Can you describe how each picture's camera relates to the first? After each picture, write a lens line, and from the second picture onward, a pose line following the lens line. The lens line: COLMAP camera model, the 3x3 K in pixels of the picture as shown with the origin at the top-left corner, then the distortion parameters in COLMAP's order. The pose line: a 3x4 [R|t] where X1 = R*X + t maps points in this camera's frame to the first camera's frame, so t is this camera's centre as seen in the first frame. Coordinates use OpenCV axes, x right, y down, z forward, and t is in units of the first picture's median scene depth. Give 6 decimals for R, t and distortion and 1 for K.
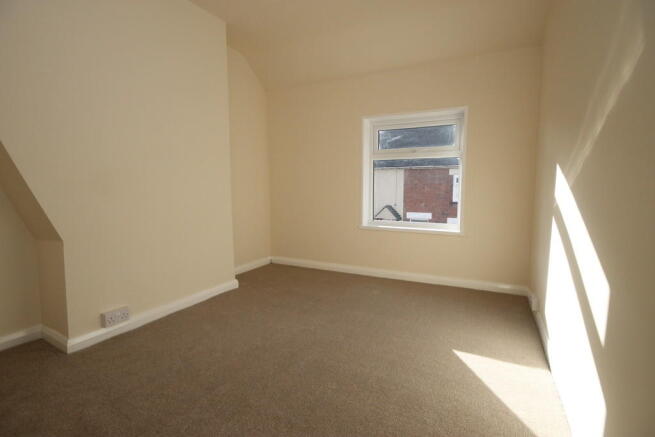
lens RADIAL K [[316.9, 0, 323.8], [0, 316.9, 220.2], [0, 0, 1]] dist [-0.001292, -0.000143]
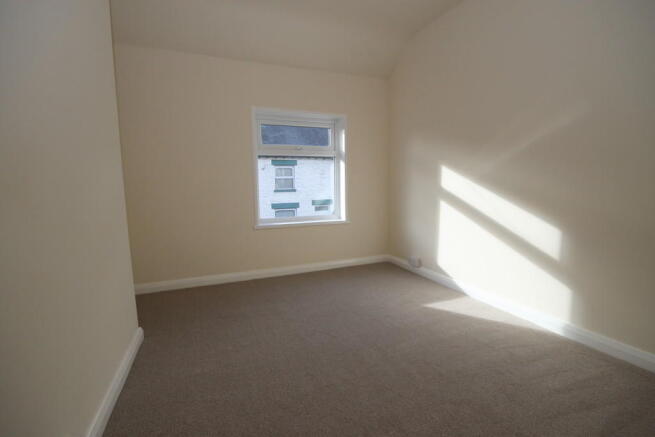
lens RADIAL K [[316.9, 0, 323.8], [0, 316.9, 220.2], [0, 0, 1]] dist [-0.001292, -0.000143]
pose [[0.635639, -0.100804, 0.765376, -0.557358], [0.094702, 0.994132, 0.052283, -0.033300], [-0.766155, 0.039250, 0.641456, 0.312268]]
